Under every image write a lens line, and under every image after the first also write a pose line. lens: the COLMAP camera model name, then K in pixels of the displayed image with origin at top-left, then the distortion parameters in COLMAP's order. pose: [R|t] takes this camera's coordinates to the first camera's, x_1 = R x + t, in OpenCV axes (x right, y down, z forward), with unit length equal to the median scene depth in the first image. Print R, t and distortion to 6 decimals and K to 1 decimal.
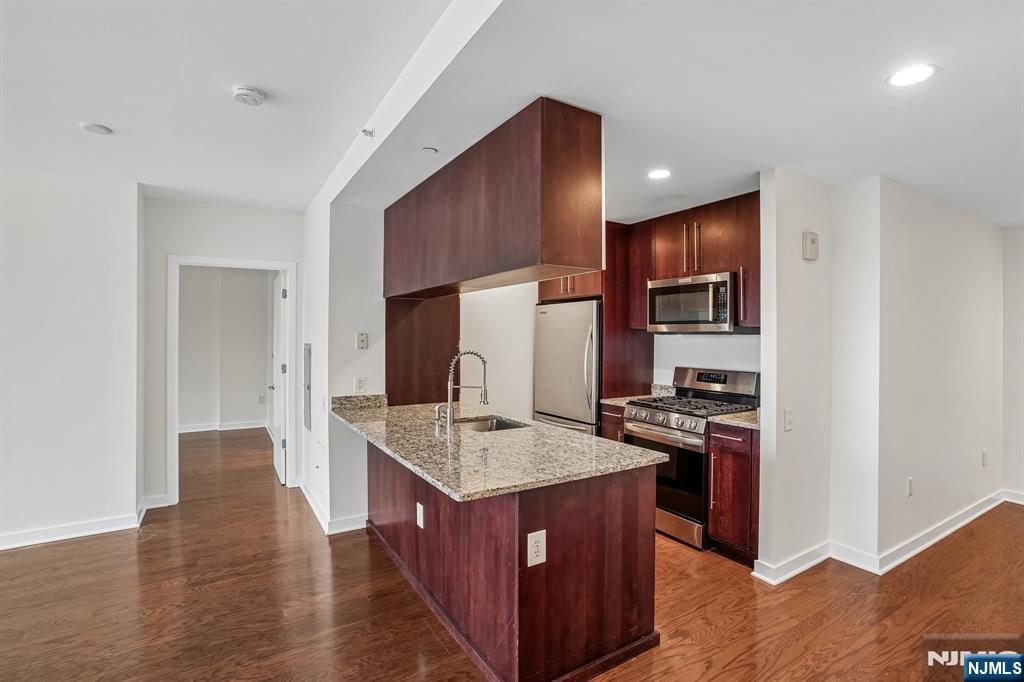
lens RADIAL K [[493.8, 0, 506.0], [0, 493.8, 340.4], [0, 0, 1]] dist [-0.060651, 0.021958]
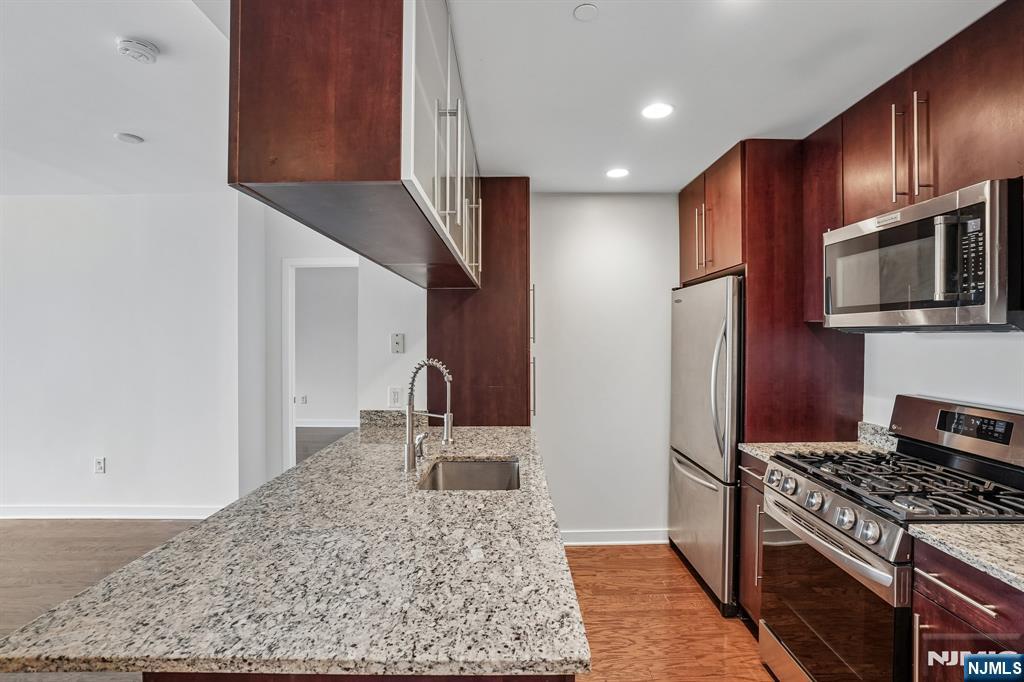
lens RADIAL K [[493.8, 0, 504.5], [0, 493.8, 340.7], [0, 0, 1]] dist [-0.060651, 0.021958]
pose [[0.853782, 0.000355, -0.520631, 0.275077], [-0.000034, 1.000000, 0.000627, -0.003489], [0.520631, -0.000518, 0.853782, 0.385544]]
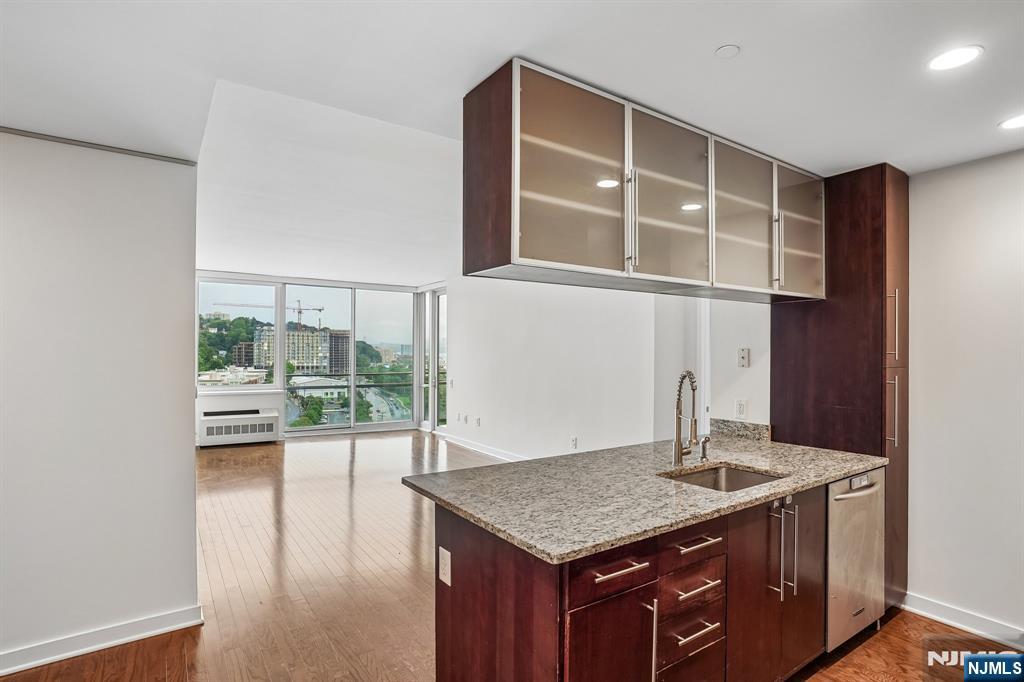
lens RADIAL K [[519.1, 0, 517.5], [0, 519.1, 358.7], [0, 0, 1]] dist [-0.035420, -0.000010]
pose [[0.063776, 0.010478, -0.997909, 0.554565], [-0.007571, 0.999921, 0.010015, -0.003035], [0.997936, 0.006916, 0.063850, 0.539498]]
